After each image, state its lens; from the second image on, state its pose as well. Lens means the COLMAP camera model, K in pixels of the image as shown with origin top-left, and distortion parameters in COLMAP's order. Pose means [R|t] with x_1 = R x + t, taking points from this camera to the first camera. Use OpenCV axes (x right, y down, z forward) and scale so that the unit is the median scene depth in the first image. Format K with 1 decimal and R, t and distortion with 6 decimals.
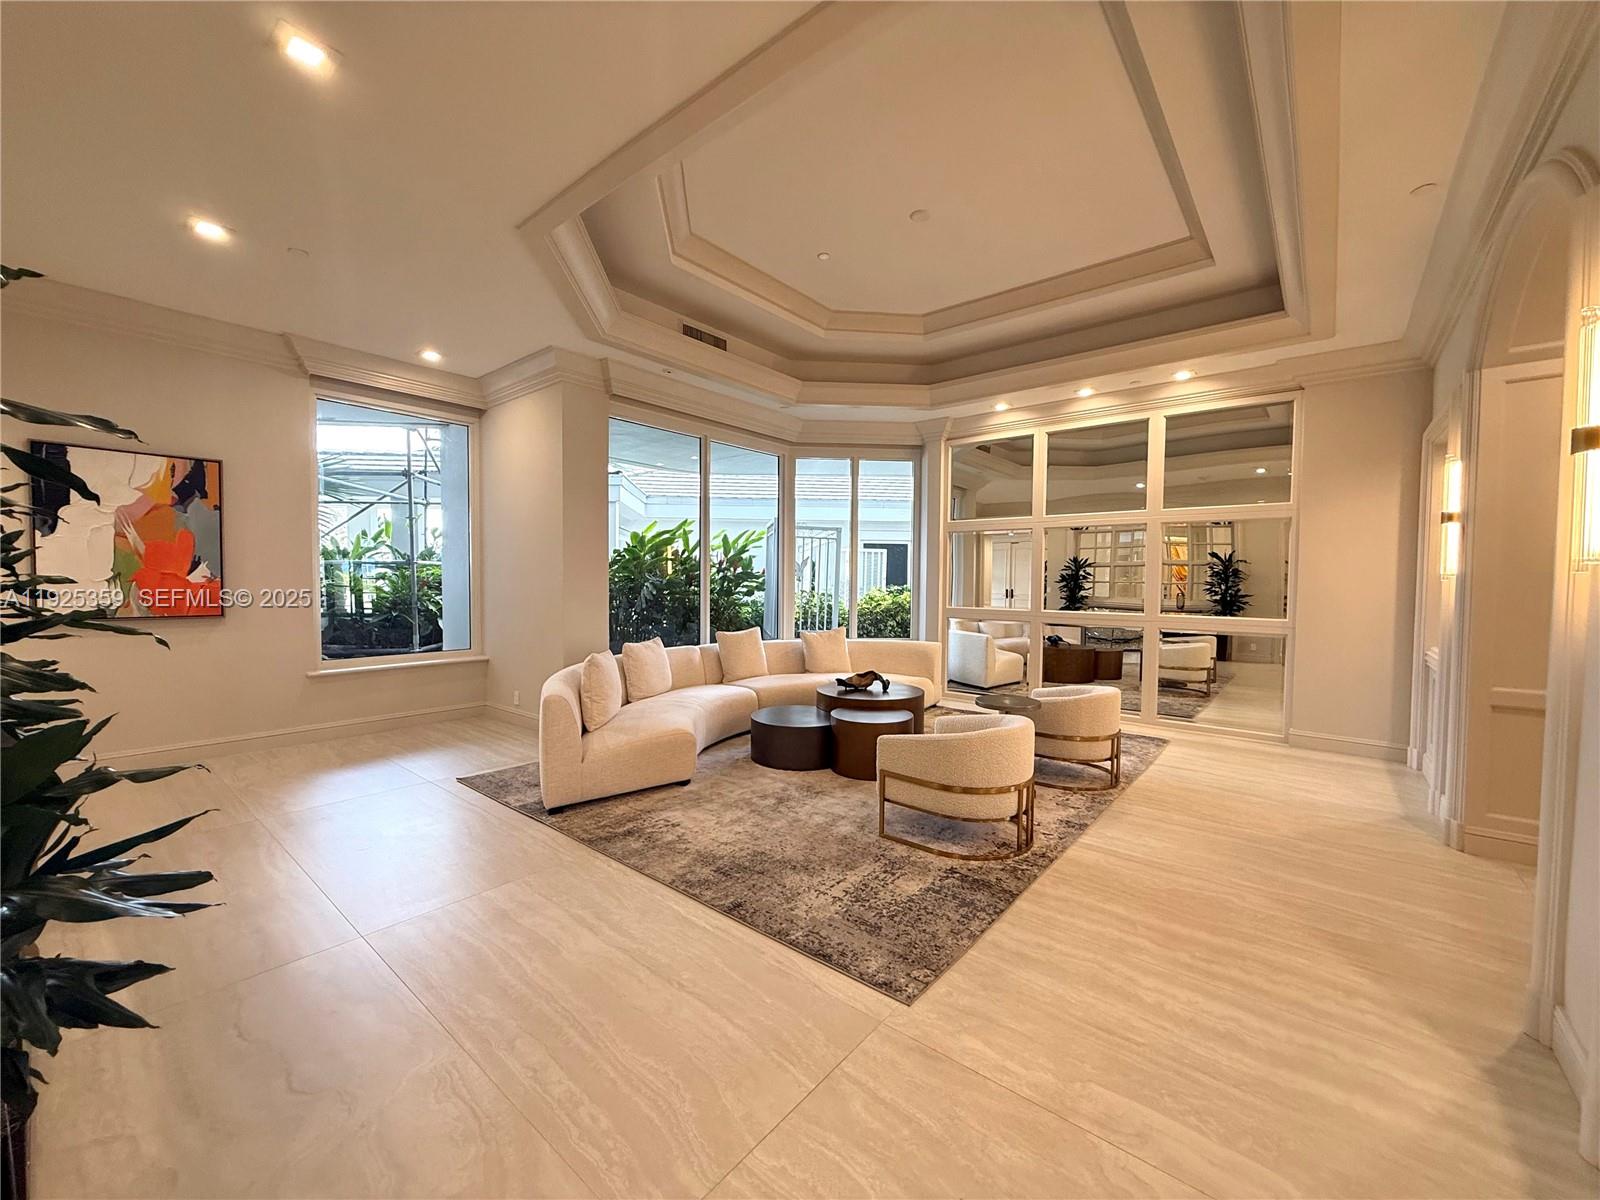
lens RADIAL K [[648.4, 0, 745.4], [0, 648.4, 585.2], [0, 0, 1]] dist [0.003113, 0.000323]
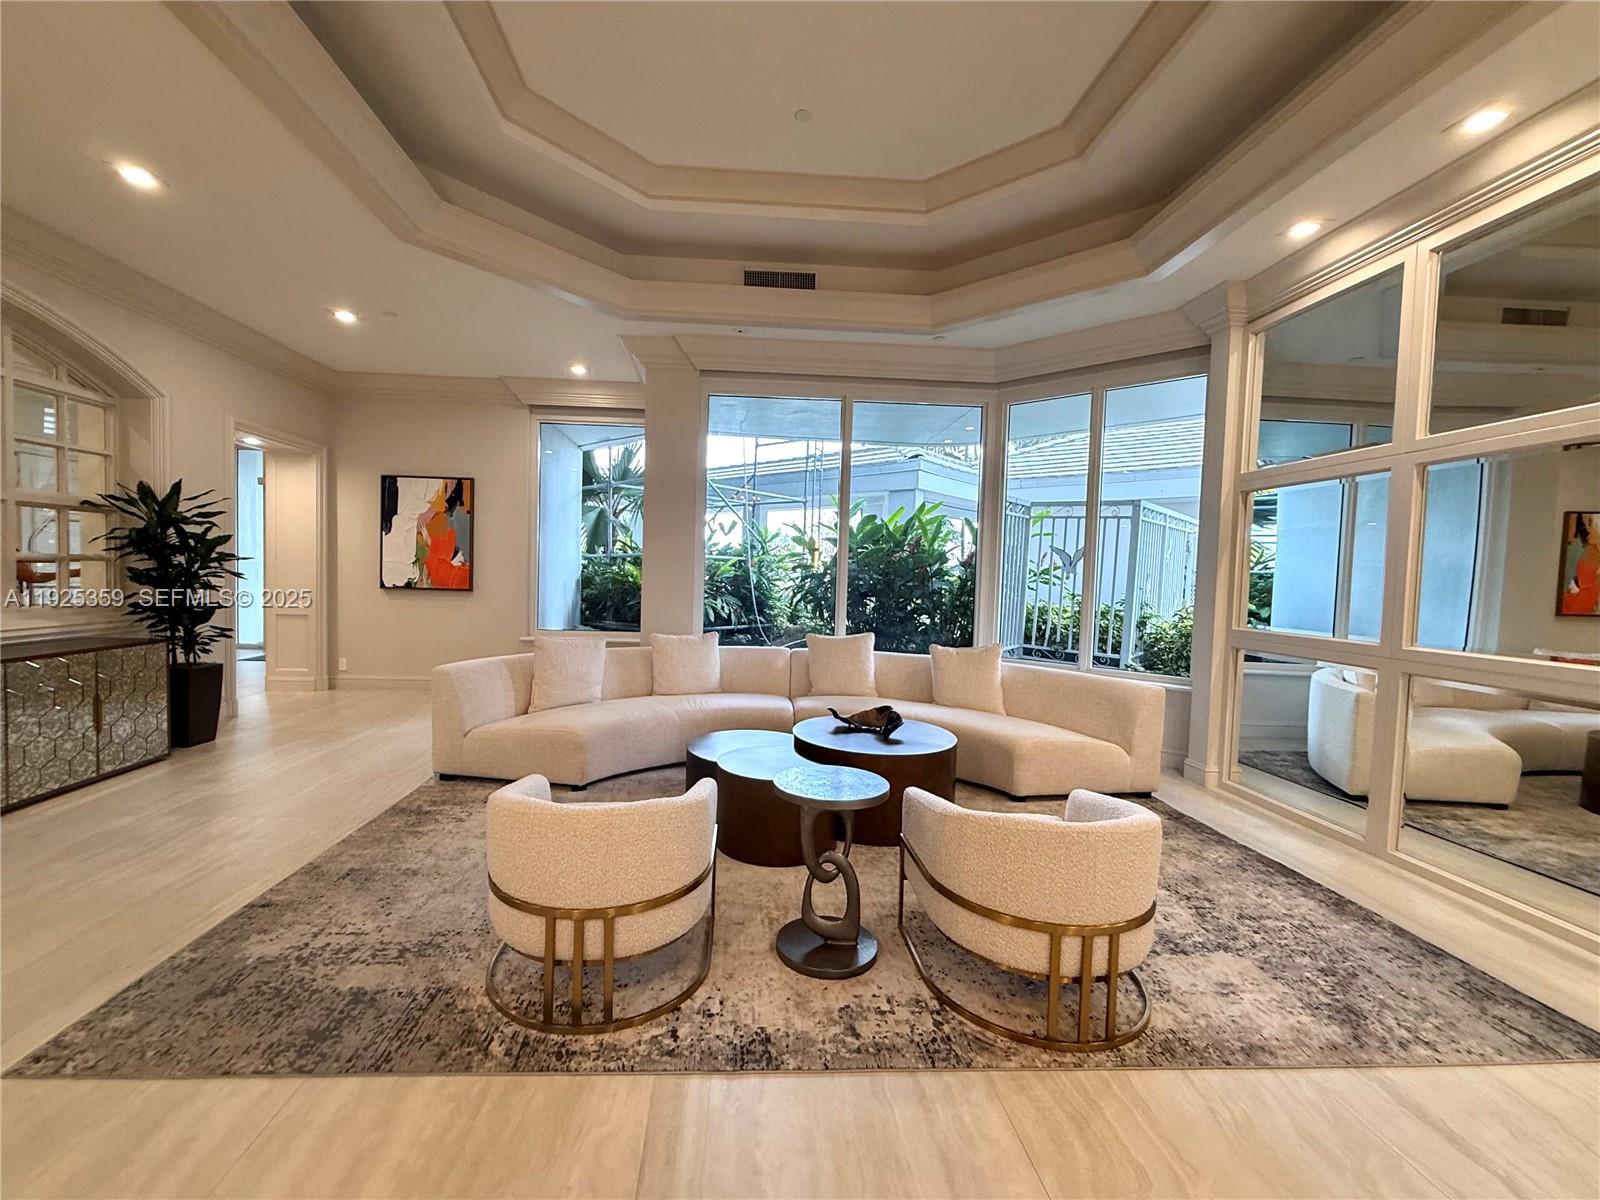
lens RADIAL K [[648.4, 0, 770.3], [0, 648.4, 585.1], [0, 0, 1]] dist [0.003113, 0.000323]
pose [[0.697336, 0.024467, -0.716327, 0.487734], [-0.031782, 0.999490, 0.003200, 0.009232], [0.716039, 0.020534, 0.697758, 0.375907]]
